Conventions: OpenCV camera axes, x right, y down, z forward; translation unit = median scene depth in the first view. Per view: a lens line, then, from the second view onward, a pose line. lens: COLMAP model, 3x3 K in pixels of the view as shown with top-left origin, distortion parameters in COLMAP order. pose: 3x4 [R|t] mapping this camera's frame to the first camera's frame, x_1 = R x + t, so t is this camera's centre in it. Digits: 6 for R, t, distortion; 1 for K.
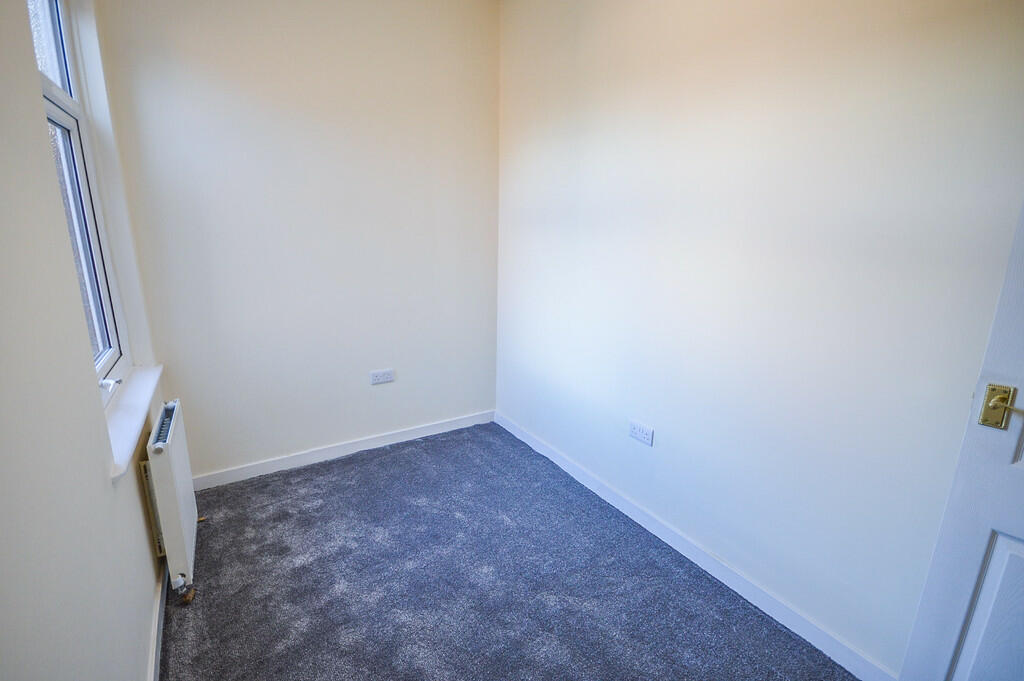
lens RADIAL K [[466.0, 0, 513.5], [0, 466.0, 336.4], [0, 0, 1]] dist [-0.006174, -0.000797]
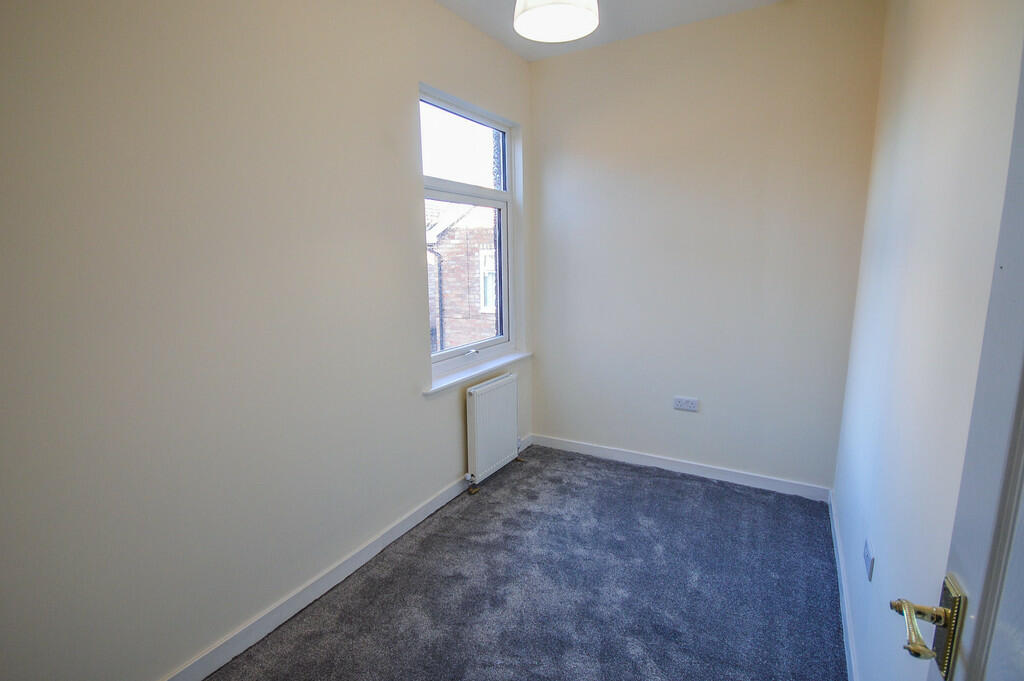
lens RADIAL K [[490.9, 0, 513.2], [0, 490.9, 346.8], [0, 0, 1]] dist [0.001731, -0.000295]
pose [[0.466835, 0.134912, -0.873993, 0.618225], [-0.183549, 0.981555, 0.053475, -0.031911], [0.865086, 0.135457, 0.482987, 0.187390]]
